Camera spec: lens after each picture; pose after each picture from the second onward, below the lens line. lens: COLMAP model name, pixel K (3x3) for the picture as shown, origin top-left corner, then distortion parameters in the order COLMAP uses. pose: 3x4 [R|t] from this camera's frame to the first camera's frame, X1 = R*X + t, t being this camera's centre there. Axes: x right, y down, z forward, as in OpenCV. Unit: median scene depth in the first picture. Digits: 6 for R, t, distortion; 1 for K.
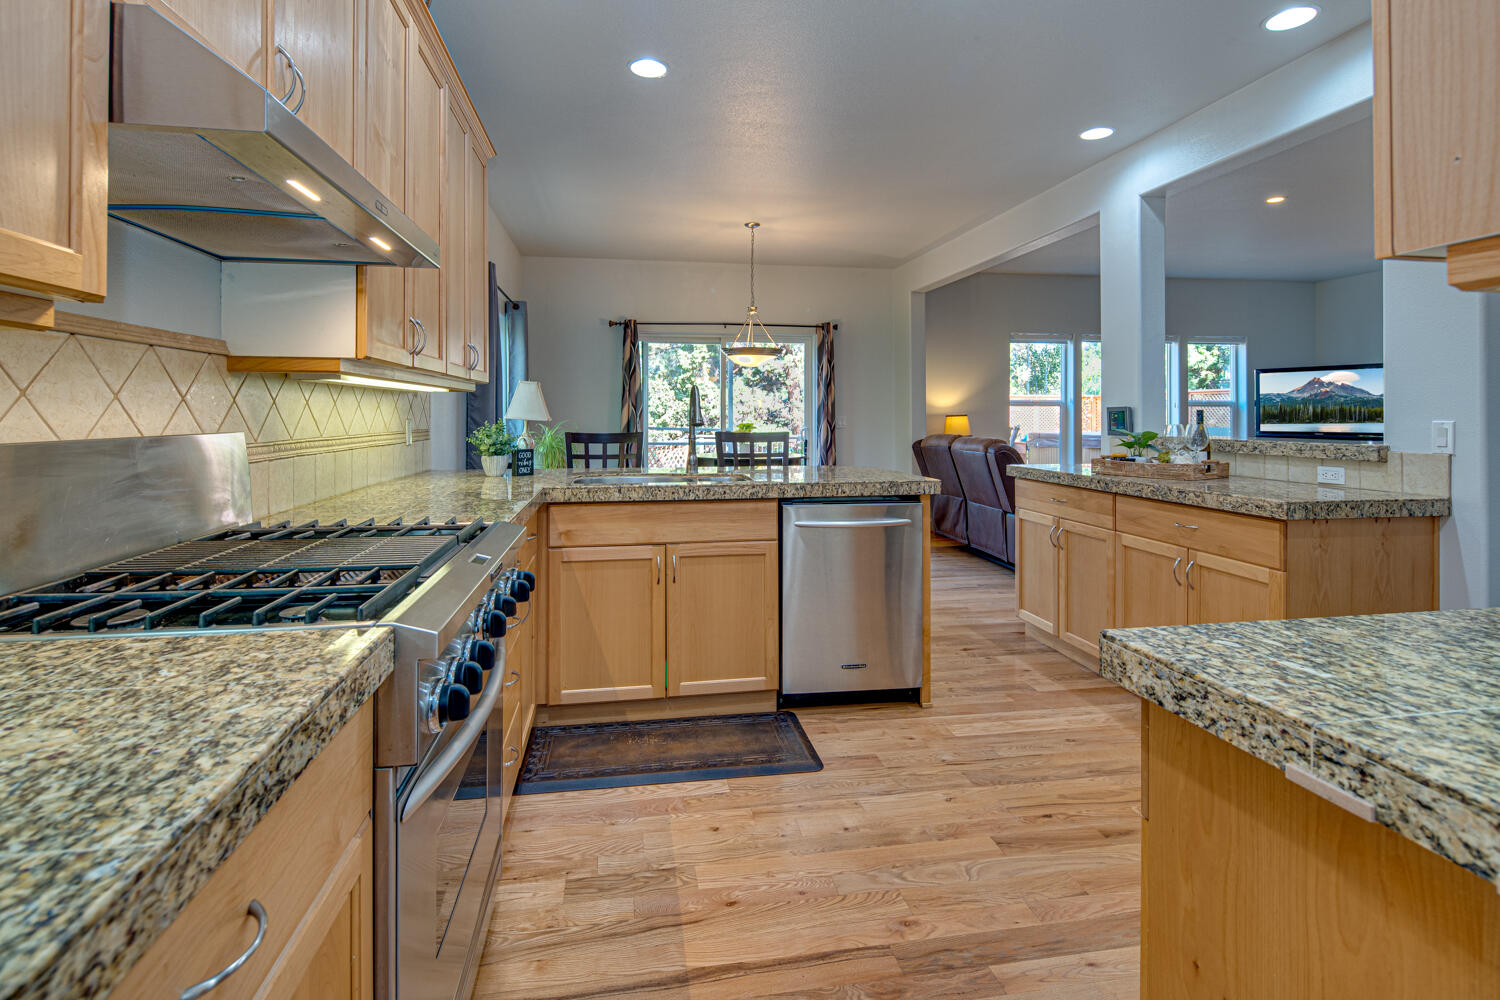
lens RADIAL K [[734.0, 0, 728.6], [0, 734.0, 418.3], [0, 0, 1]] dist [0.004576, -0.005967]
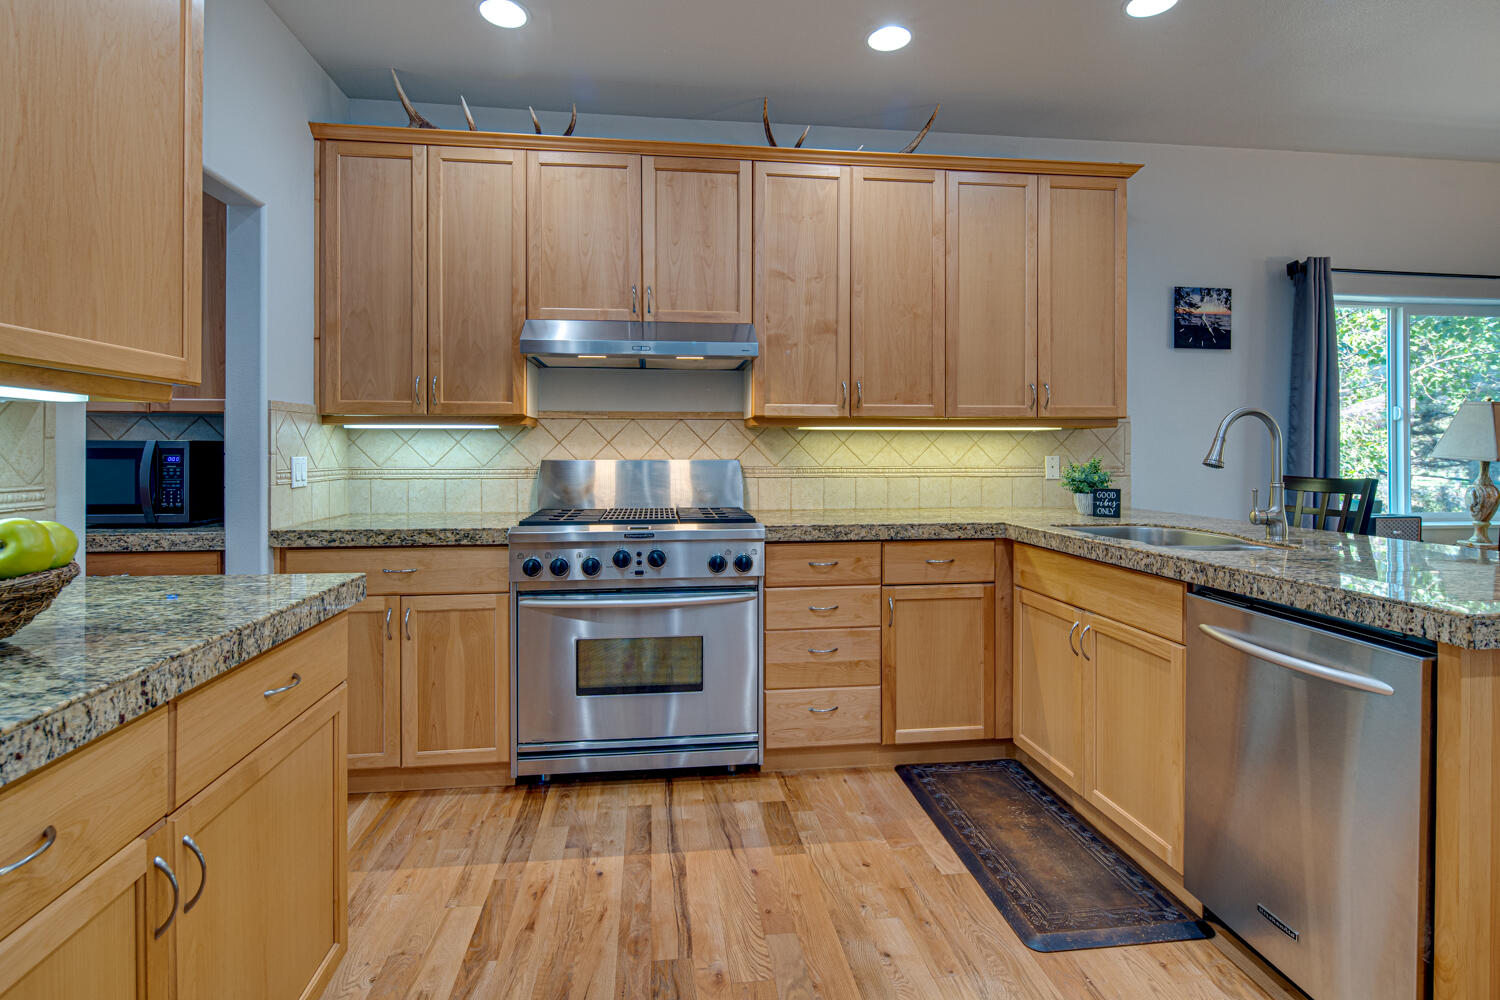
lens RADIAL K [[734.0, 0, 756.3], [0, 734.0, 453.3], [0, 0, 1]] dist [0.004576, -0.005967]
pose [[-0.031790, 0.003521, -0.999488, 0.588400], [-0.006165, 0.999974, 0.003719, -0.002384], [0.999476, 0.006280, -0.031767, 0.524735]]
